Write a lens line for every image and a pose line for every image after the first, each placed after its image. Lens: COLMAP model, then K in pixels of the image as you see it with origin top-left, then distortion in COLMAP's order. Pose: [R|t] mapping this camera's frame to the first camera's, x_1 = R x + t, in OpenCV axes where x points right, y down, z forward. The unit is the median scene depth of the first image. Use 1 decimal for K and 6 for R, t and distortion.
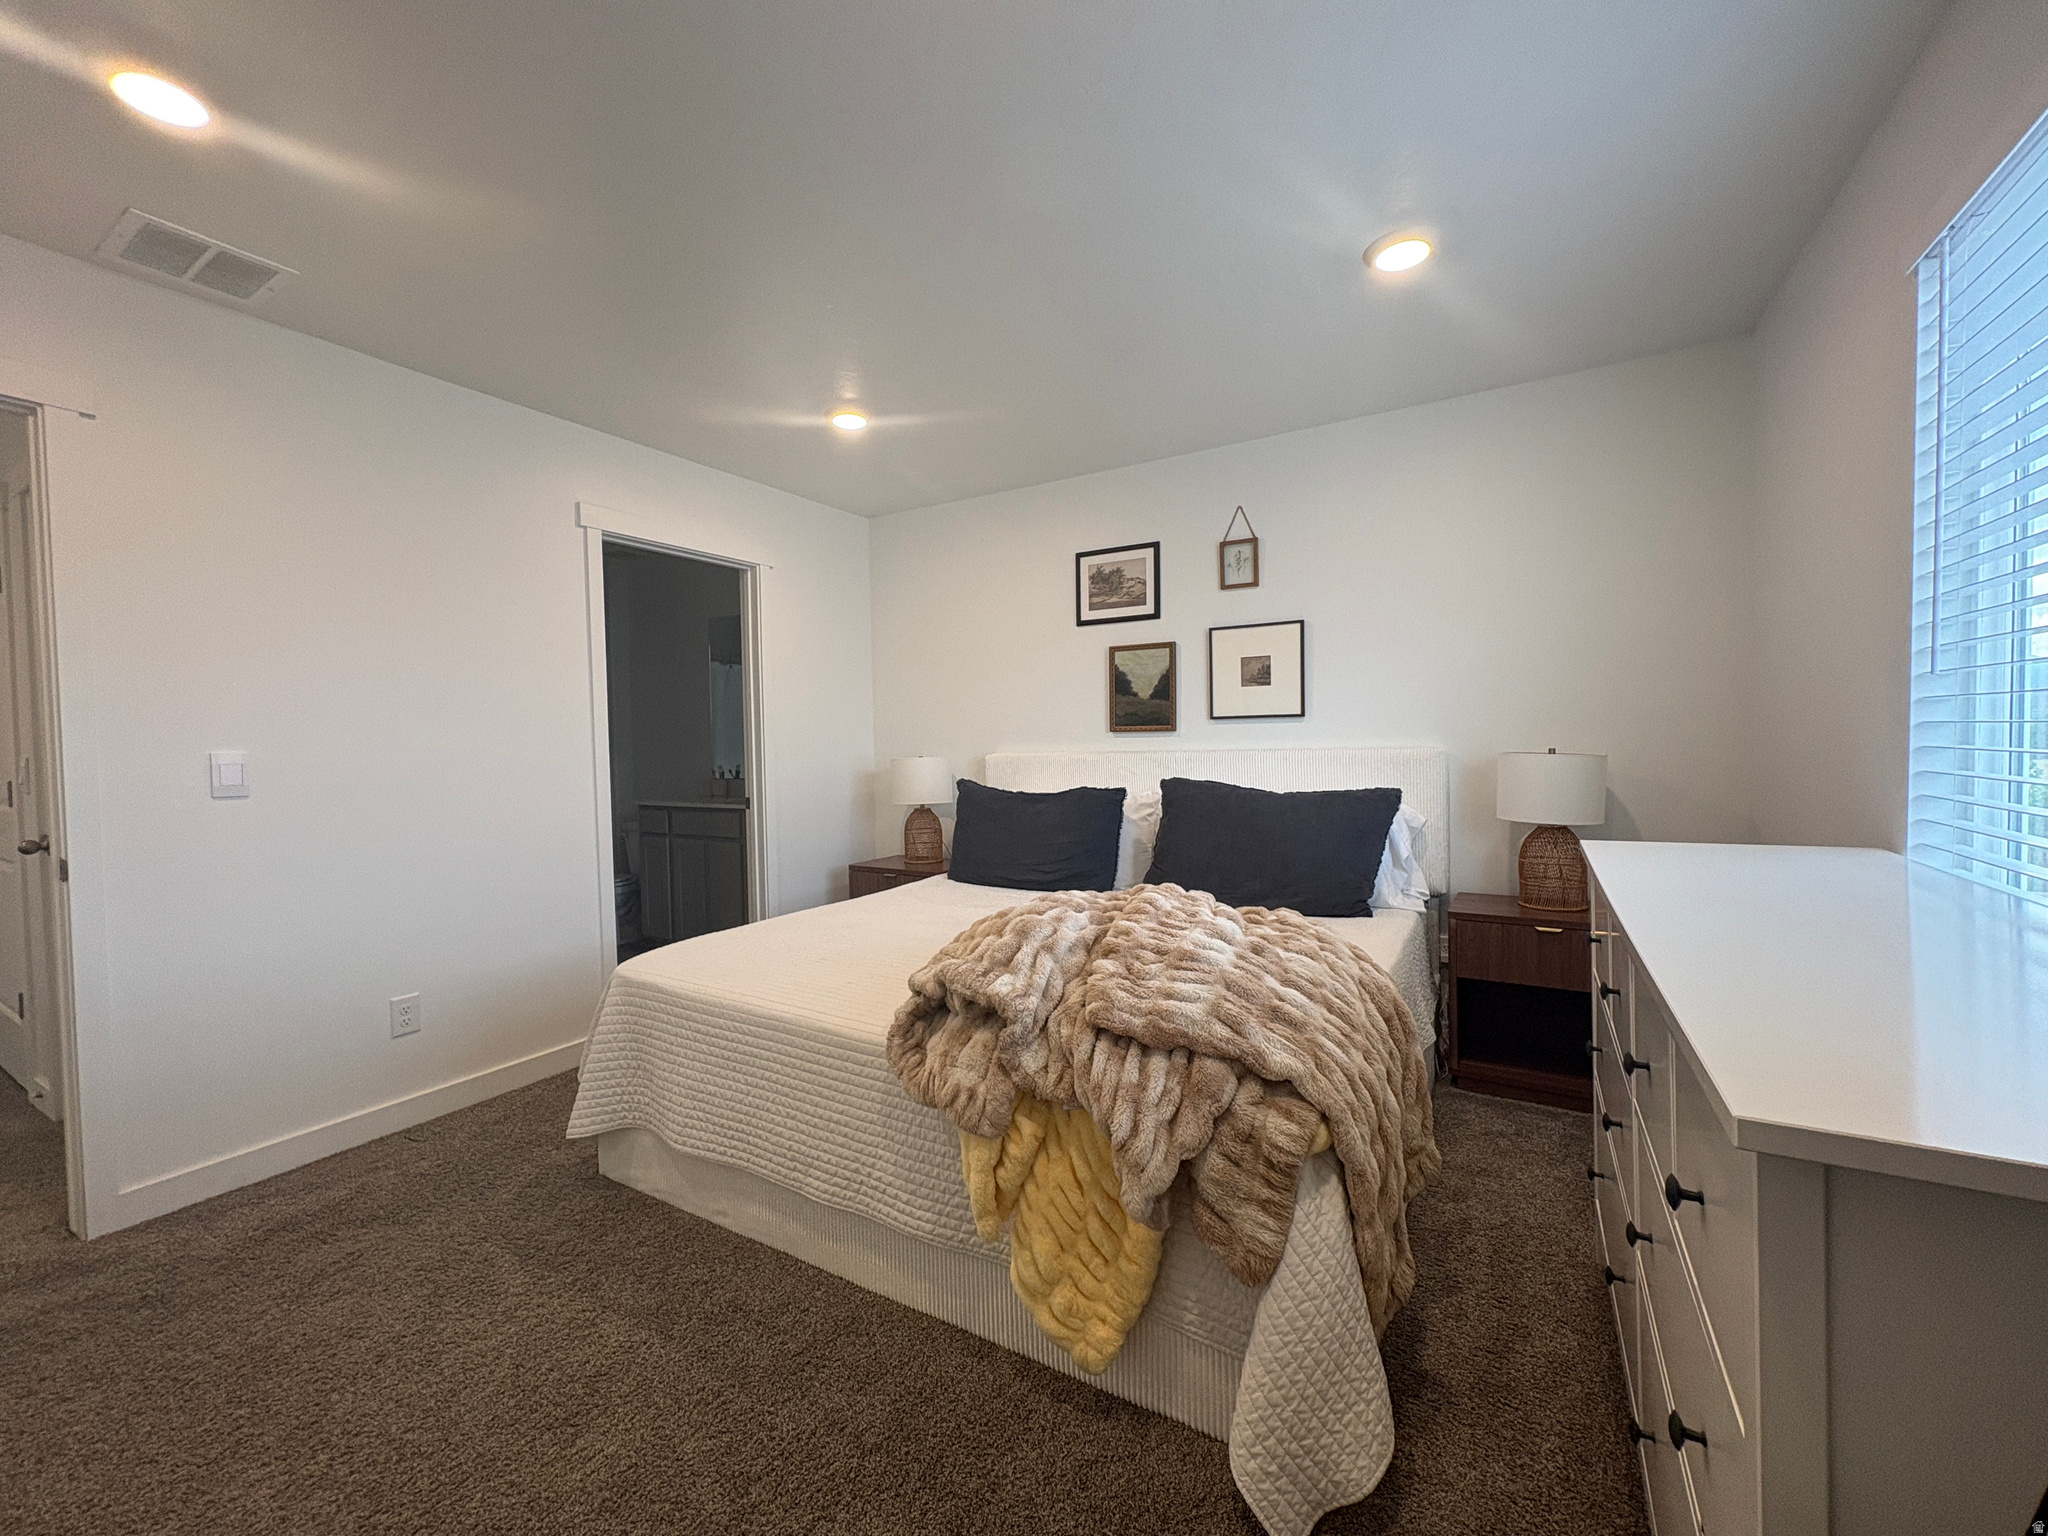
lens RADIAL K [[814.4, 0, 1025.1], [0, 814.4, 767.3], [0, 0, 1]] dist [-0.000122, 0.000198]
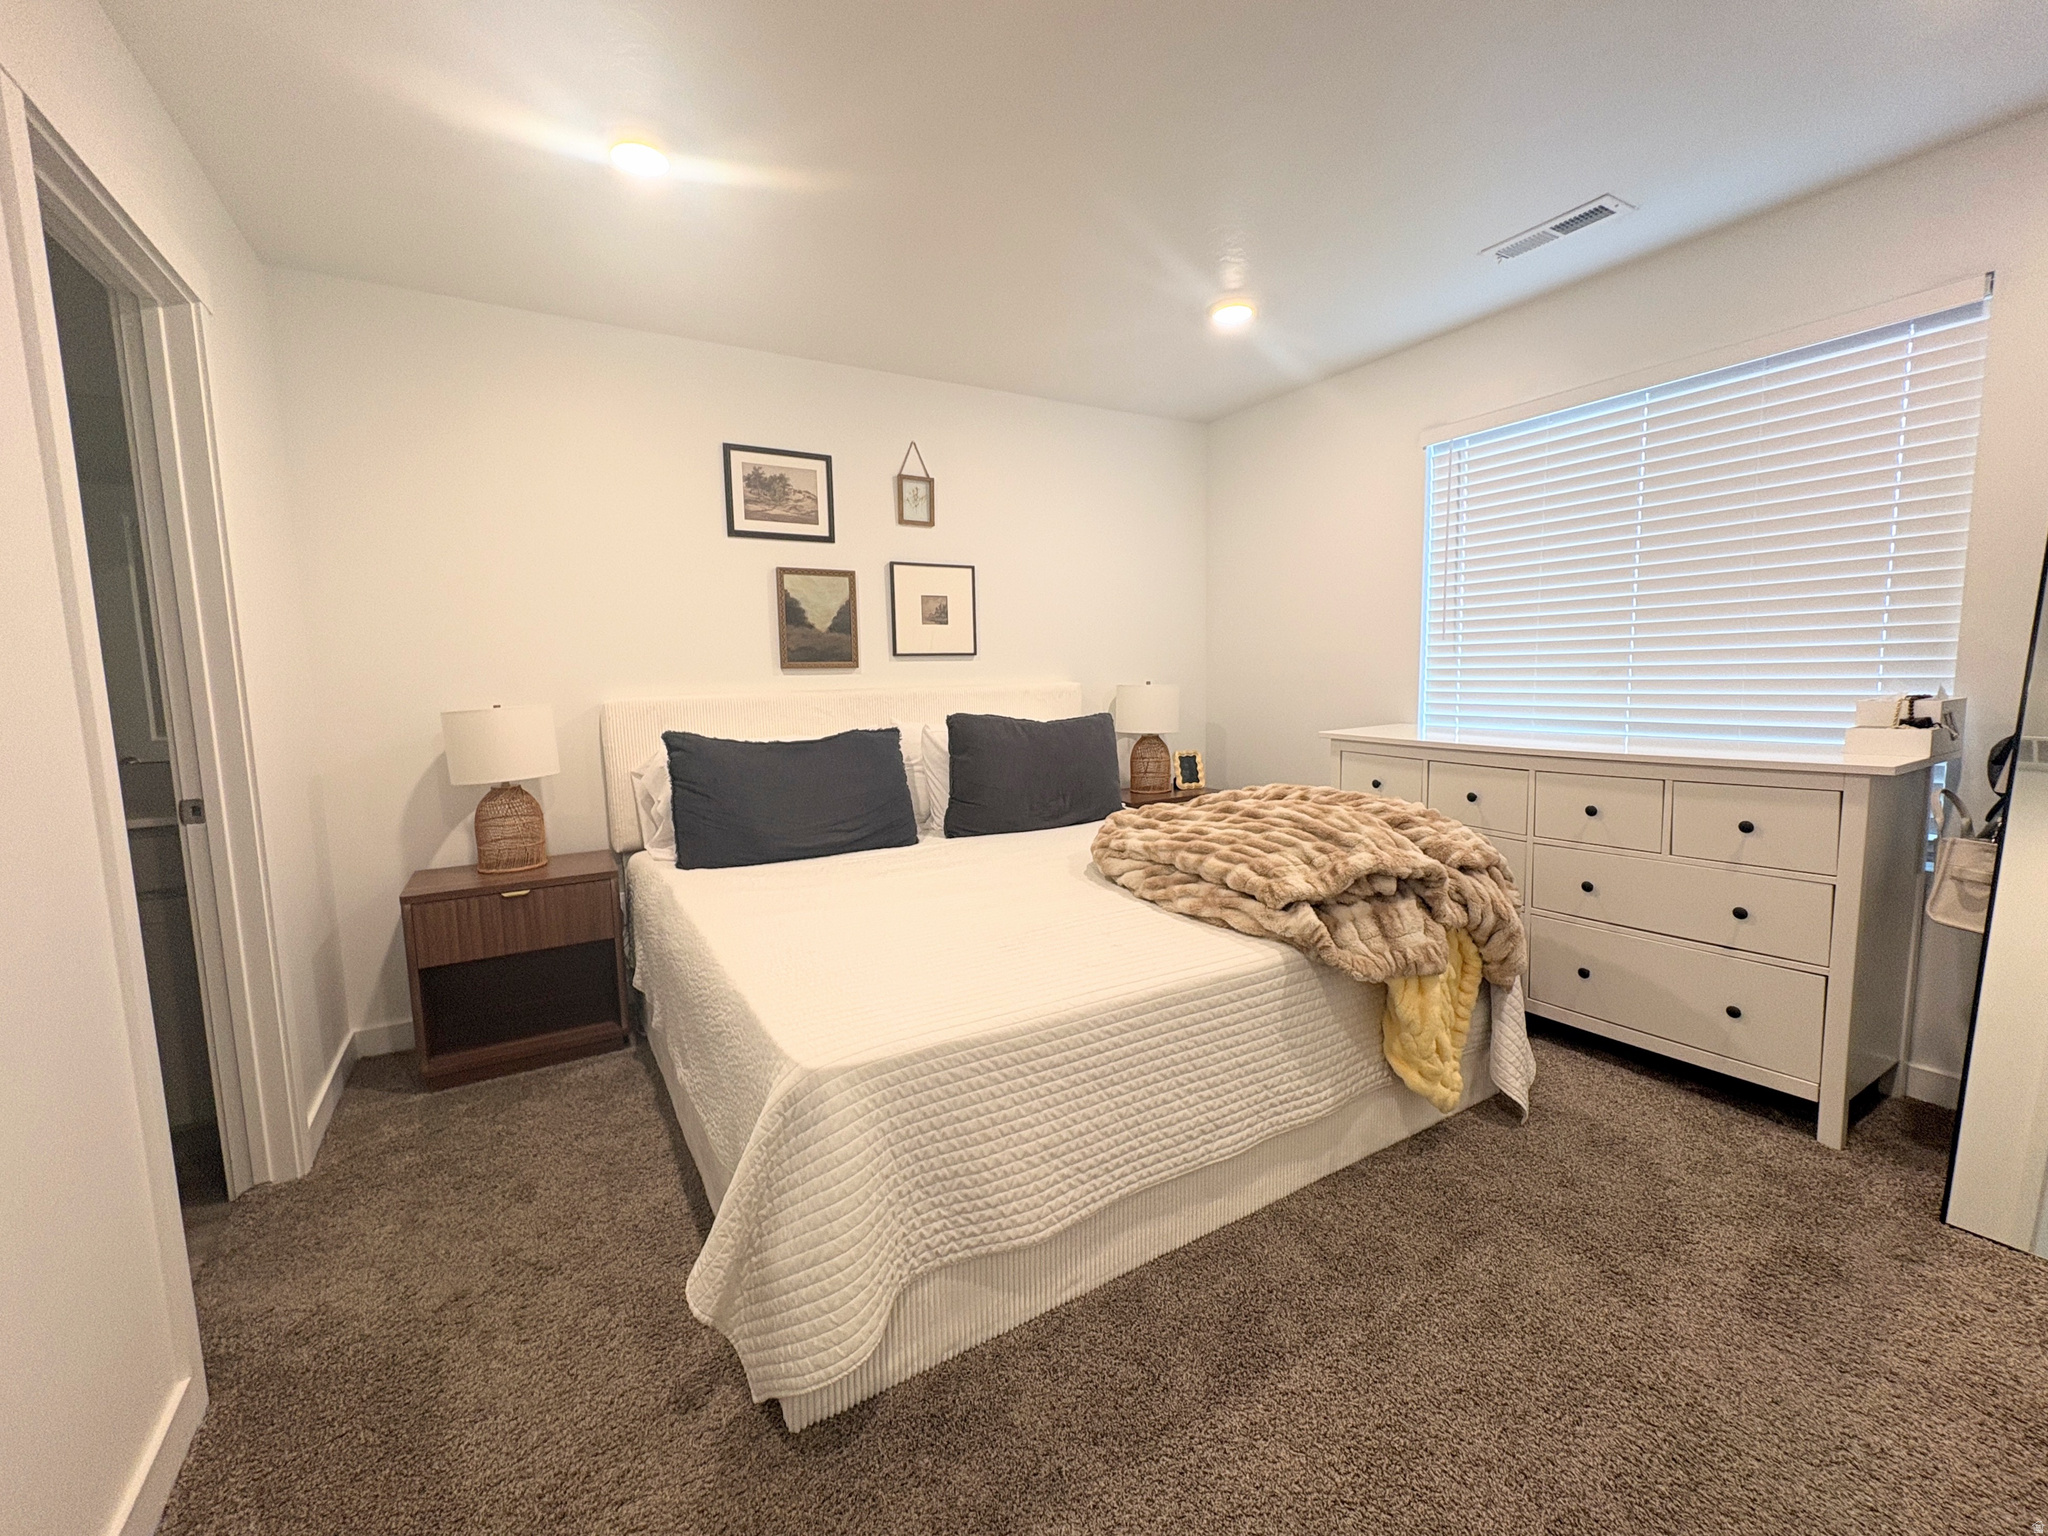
lens RADIAL K [[847.9, 0, 1028.3], [0, 847.9, 759.0], [0, 0, 1]] dist [0.001548, 0.000069]
pose [[0.470611, -0.083257, 0.878404, -0.612291], [0.040650, 0.996527, 0.072674, -0.003063], [-0.881404, 0.001506, 0.472361, 0.382848]]
